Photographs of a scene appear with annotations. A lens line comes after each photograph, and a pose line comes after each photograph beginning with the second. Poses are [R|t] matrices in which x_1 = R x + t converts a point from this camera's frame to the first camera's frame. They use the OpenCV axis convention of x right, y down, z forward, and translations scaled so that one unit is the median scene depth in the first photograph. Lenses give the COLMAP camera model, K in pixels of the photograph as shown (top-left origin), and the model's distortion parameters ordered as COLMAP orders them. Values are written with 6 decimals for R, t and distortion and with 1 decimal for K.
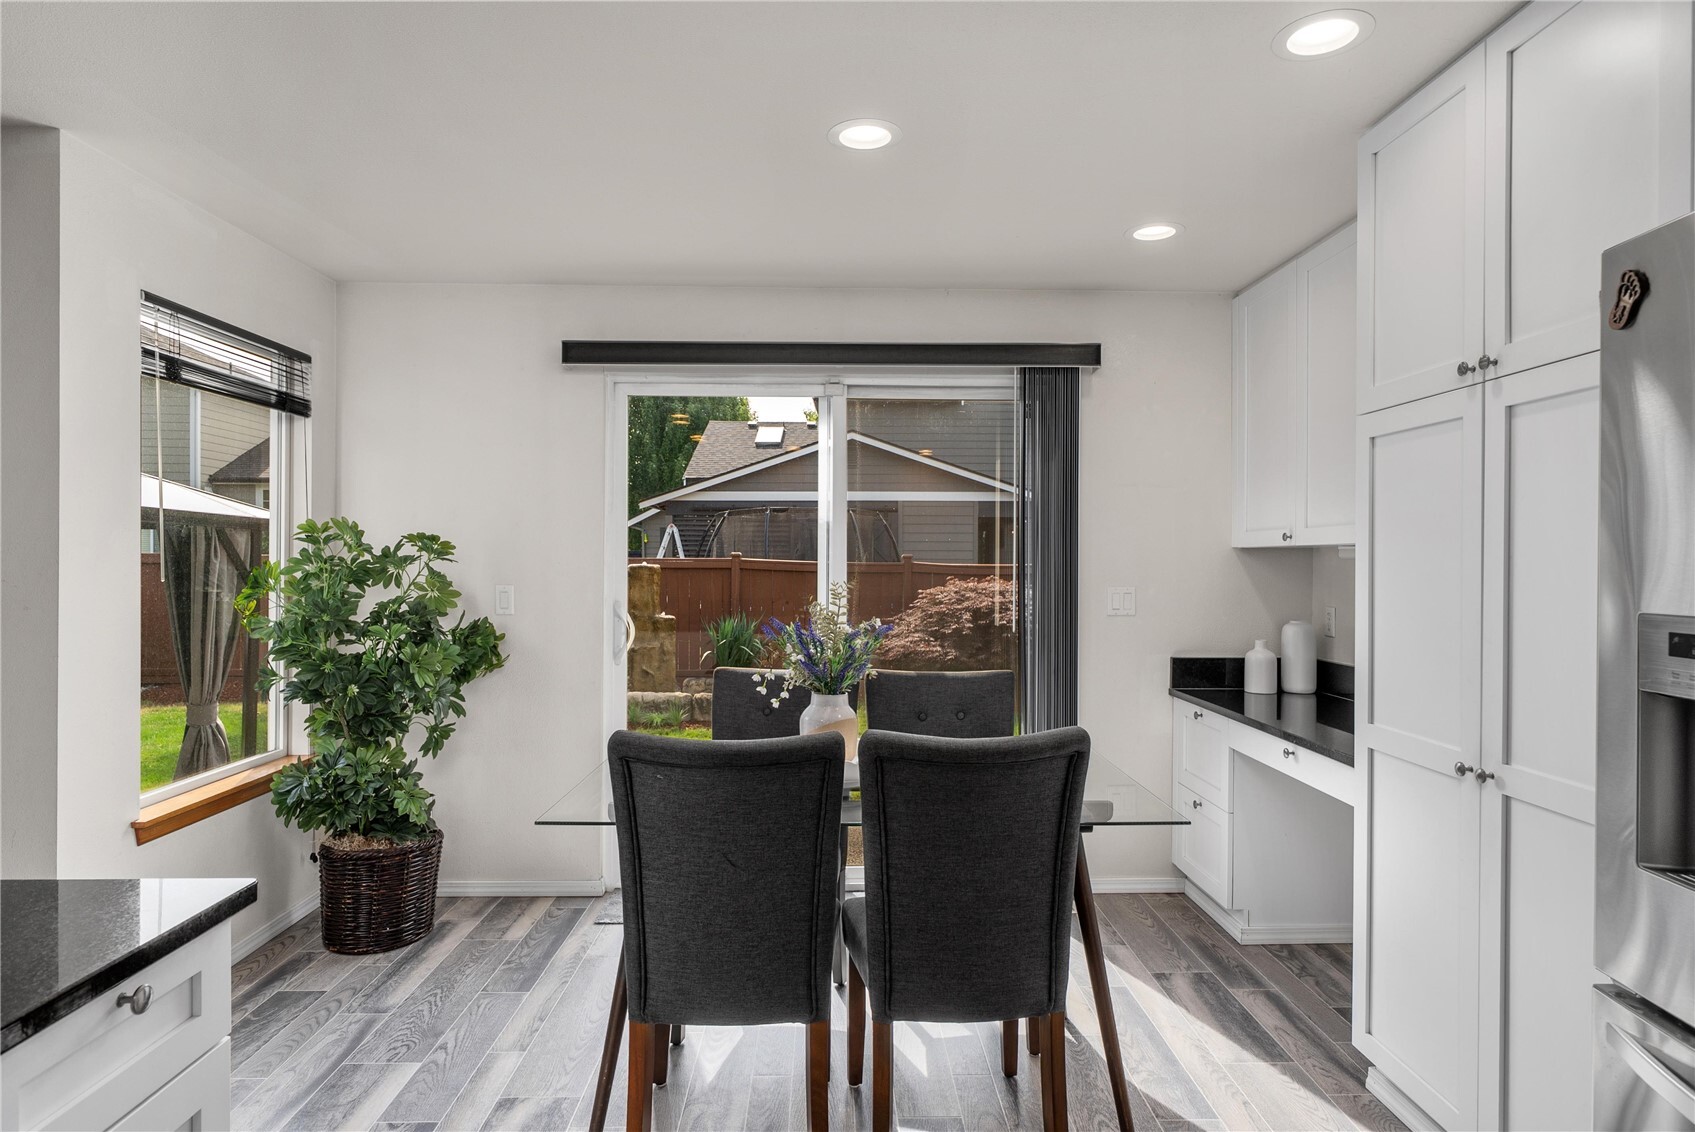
lens RADIAL K [[939.2, 0, 845.2], [0, 939.2, 561.1], [0, 0, 1]] dist [-0.002229, -0.000444]
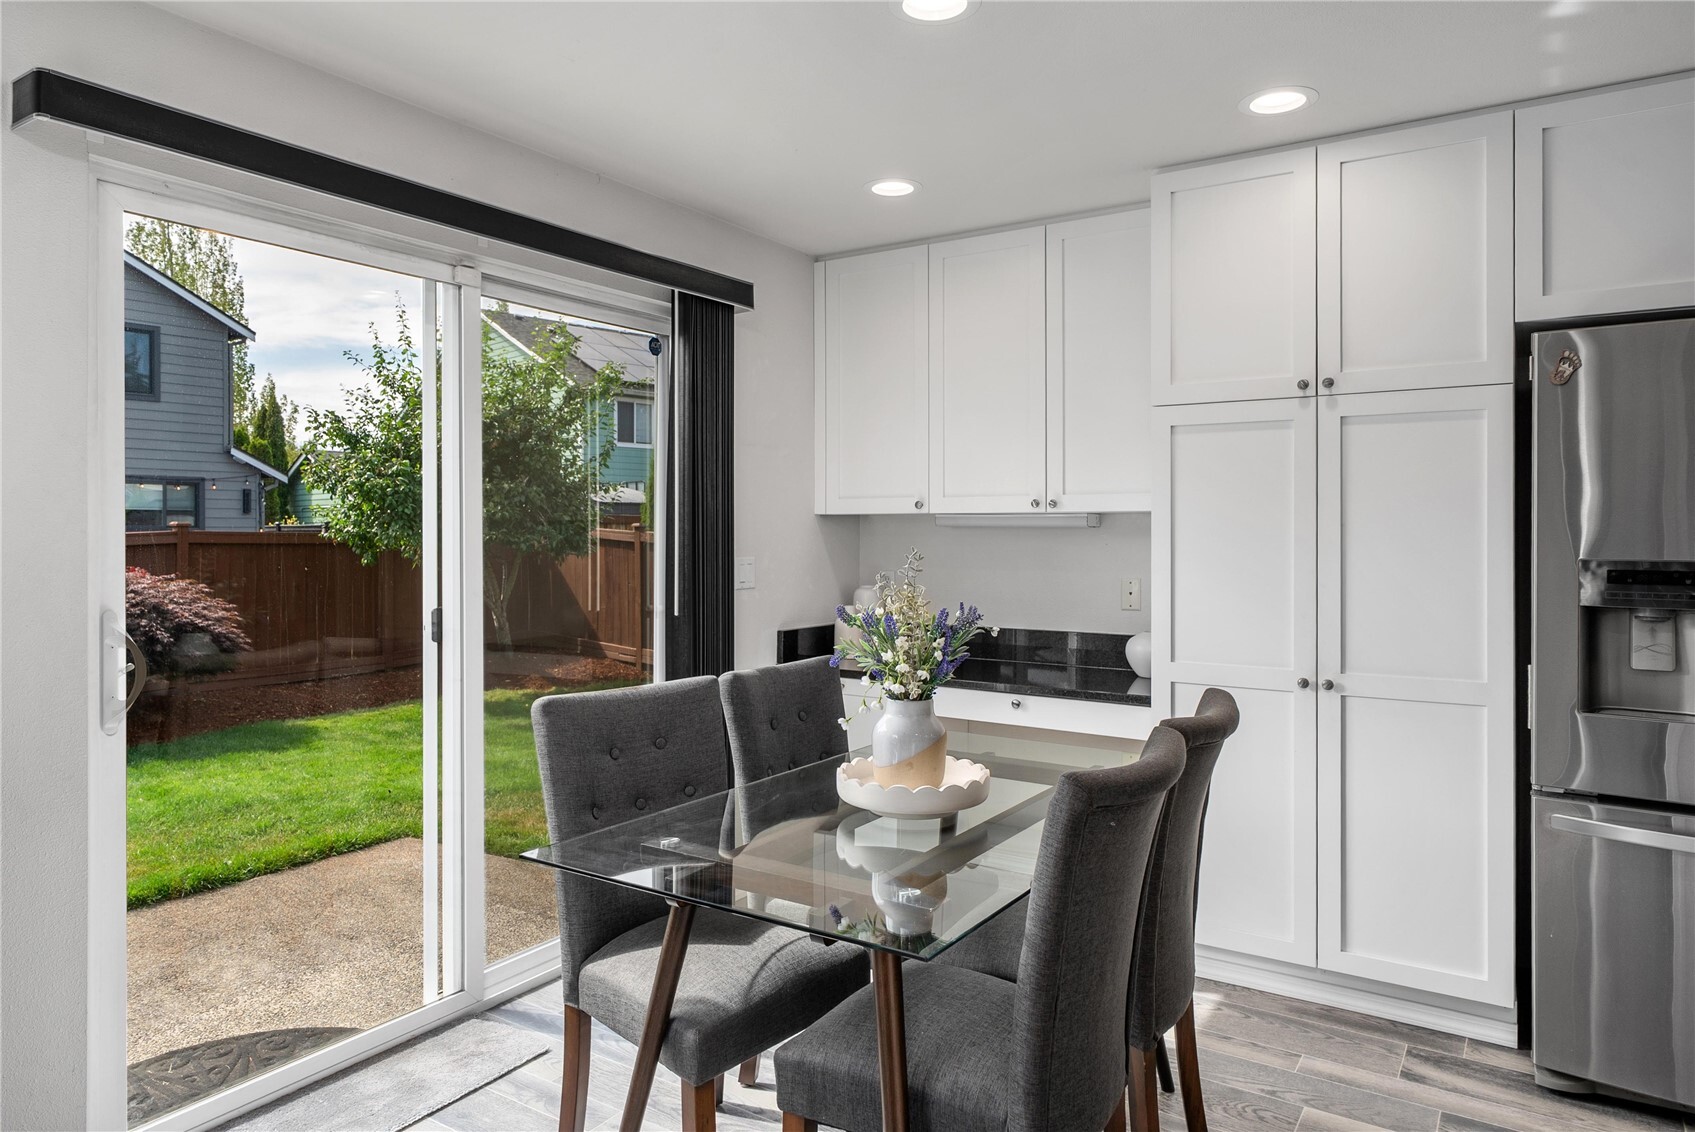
lens RADIAL K [[1066.4, 0, 855.9], [0, 1066.4, 523.5], [0, 0, 1]] dist [-0.004709, -0.000358]
pose [[0.566114, 0.001506, 0.824326, -0.147827], [0.002075, 0.999993, -0.003251, -0.000365], [-0.824324, 0.003551, 0.566107, 0.102674]]
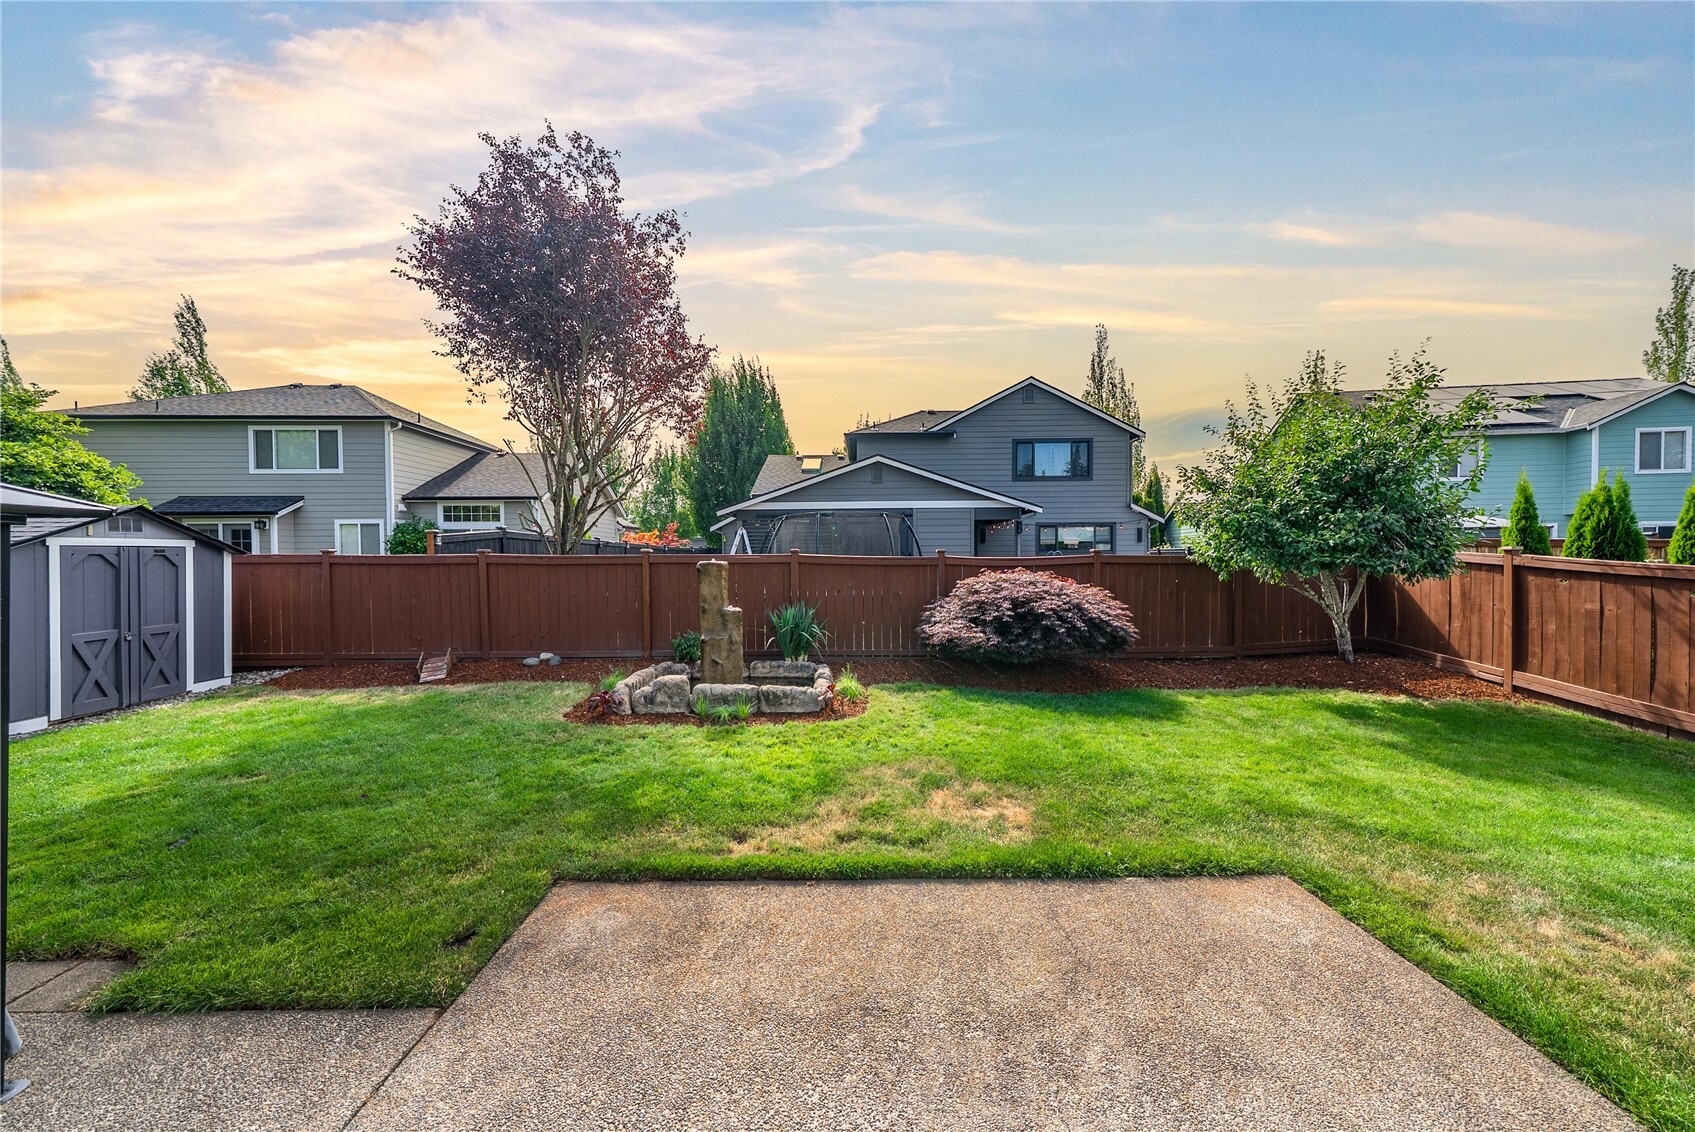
lens RADIAL K [[593.1, 0, 843.7], [0, 593.1, 570.2], [0, 0, 1]] dist [-0.007595, 0.000017]
pose [[0.999806, -0.008666, -0.017701, -0.047345], [0.009189, 0.999518, 0.029639, -0.004572], [0.017436, -0.029796, 0.999404, 0.295517]]
